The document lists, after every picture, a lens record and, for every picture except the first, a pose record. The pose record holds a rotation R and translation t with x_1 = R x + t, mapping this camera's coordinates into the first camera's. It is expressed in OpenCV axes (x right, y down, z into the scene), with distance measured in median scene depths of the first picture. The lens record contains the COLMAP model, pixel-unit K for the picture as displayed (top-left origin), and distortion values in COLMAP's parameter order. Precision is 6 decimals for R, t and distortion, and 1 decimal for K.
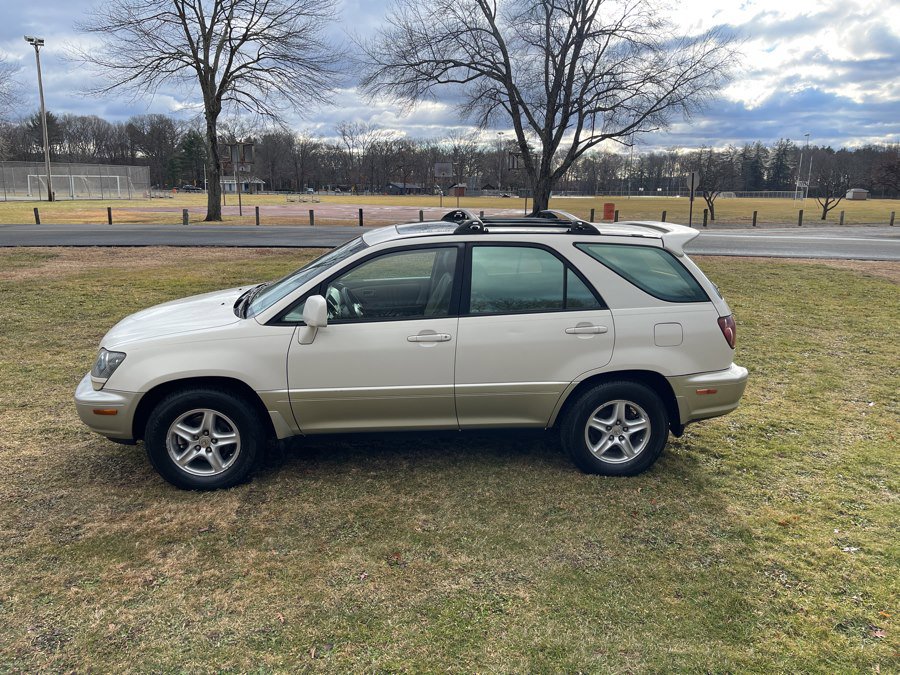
lens RADIAL K [[682.5, 0, 455.1], [0, 682.5, 331.7], [0, 0, 1]] dist [0.079130, -0.111194]
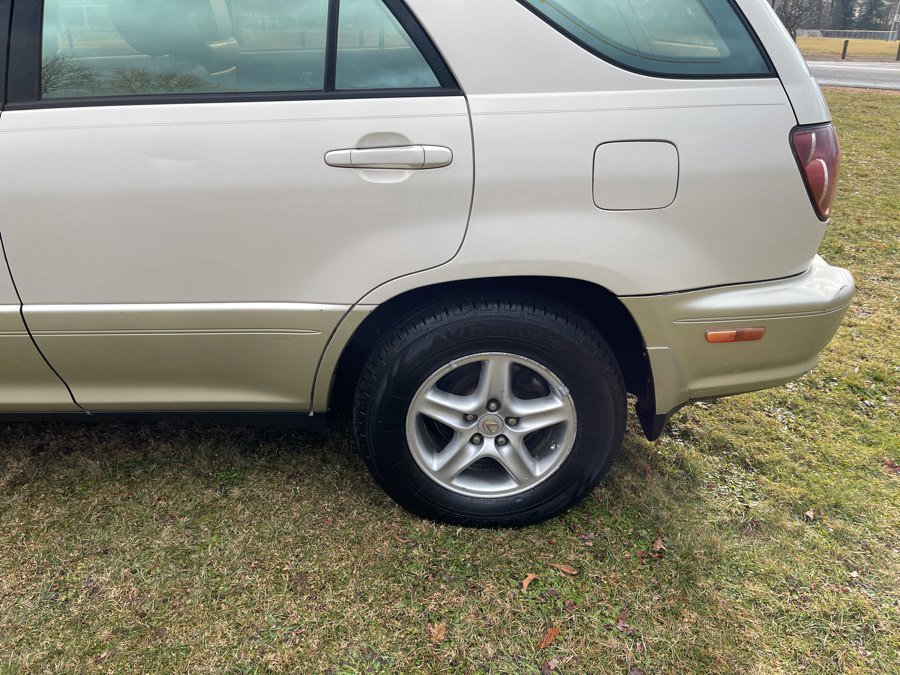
lens RADIAL K [[665.4, 0, 444.3], [0, 665.4, 328.1], [0, 0, 1]] dist [0.037612, -0.041565]
pose [[0.995466, 0.037023, -0.087621, 0.242352], [-0.017853, 0.977496, 0.210198, 0.010103], [0.093432, -0.207681, 0.973724, 0.638425]]
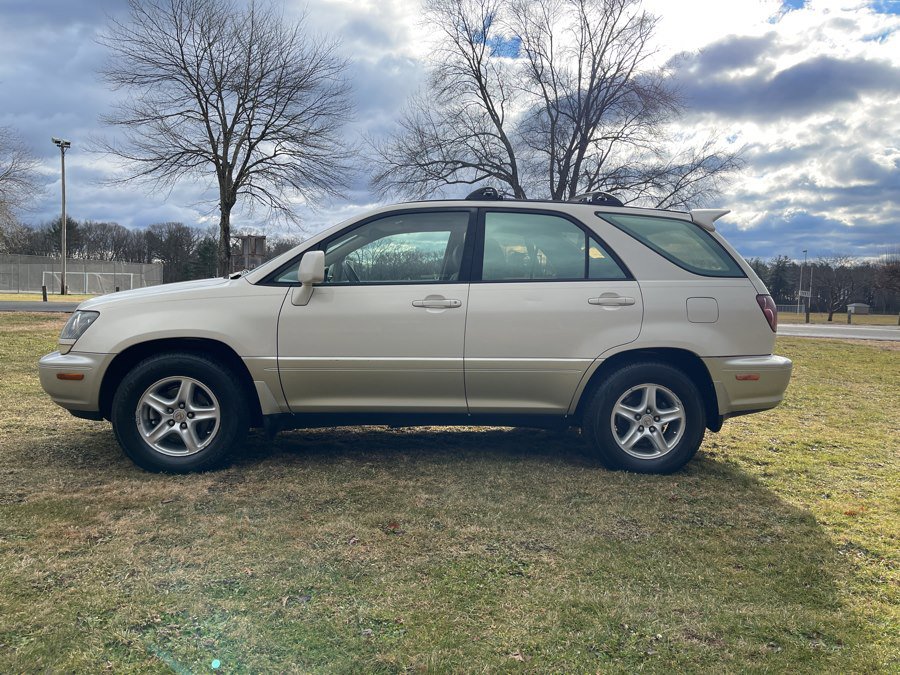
lens RADIAL K [[682.5, 0, 453.2], [0, 682.5, 334.6], [0, 0, 1]] dist [0.079130, -0.111194]
pose [[0.999806, 0.016998, -0.009909, -0.006551], [-0.018335, 0.987610, -0.155852, 0.178606], [0.007137, 0.156004, 0.987731, 0.109985]]
